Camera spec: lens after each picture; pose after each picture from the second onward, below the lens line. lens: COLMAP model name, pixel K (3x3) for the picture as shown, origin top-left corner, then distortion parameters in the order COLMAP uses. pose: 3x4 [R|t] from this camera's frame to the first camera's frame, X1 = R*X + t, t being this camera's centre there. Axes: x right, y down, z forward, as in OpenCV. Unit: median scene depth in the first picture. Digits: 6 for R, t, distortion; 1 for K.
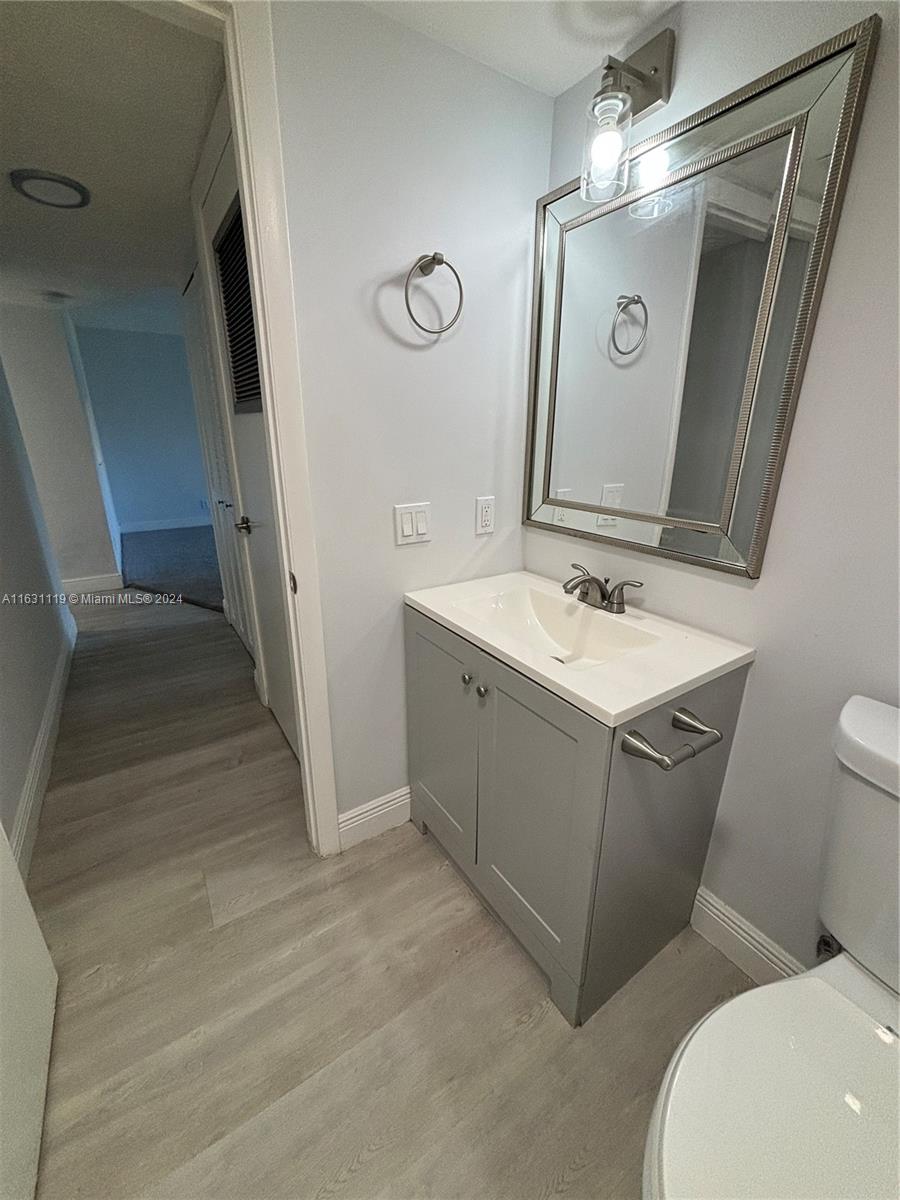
lens RADIAL K [[484.7, 0, 450.0], [0, 484.7, 600.0], [0, 0, 1]] dist [-0.003194, -0.000136]
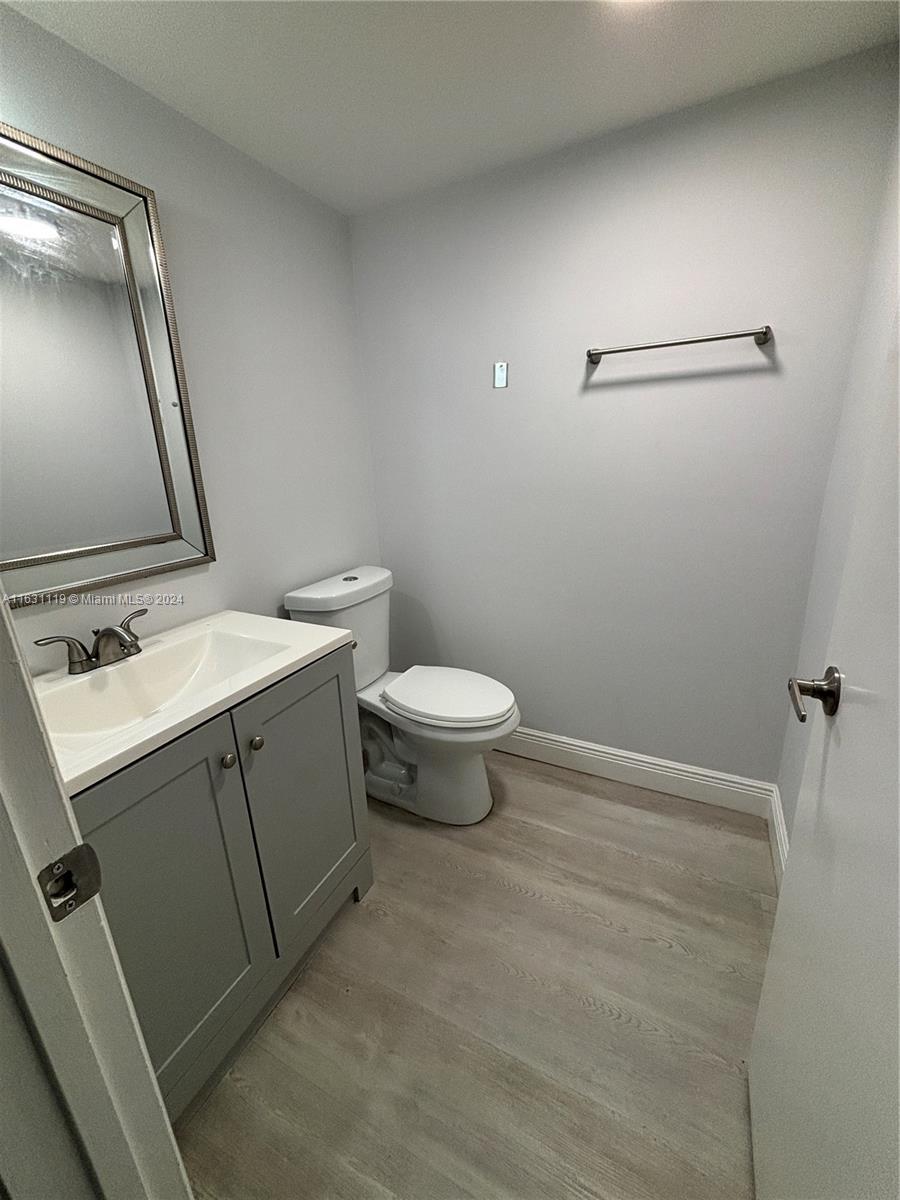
lens RADIAL K [[484.7, 0, 450.0], [0, 484.7, 600.0], [0, 0, 1]] dist [-0.003194, -0.000136]
pose [[-0.507922, -0.240875, 0.827040, -0.718538], [0.315613, 0.841302, 0.438861, -0.283681], [-0.801501, 0.483932, -0.351293, 0.835281]]
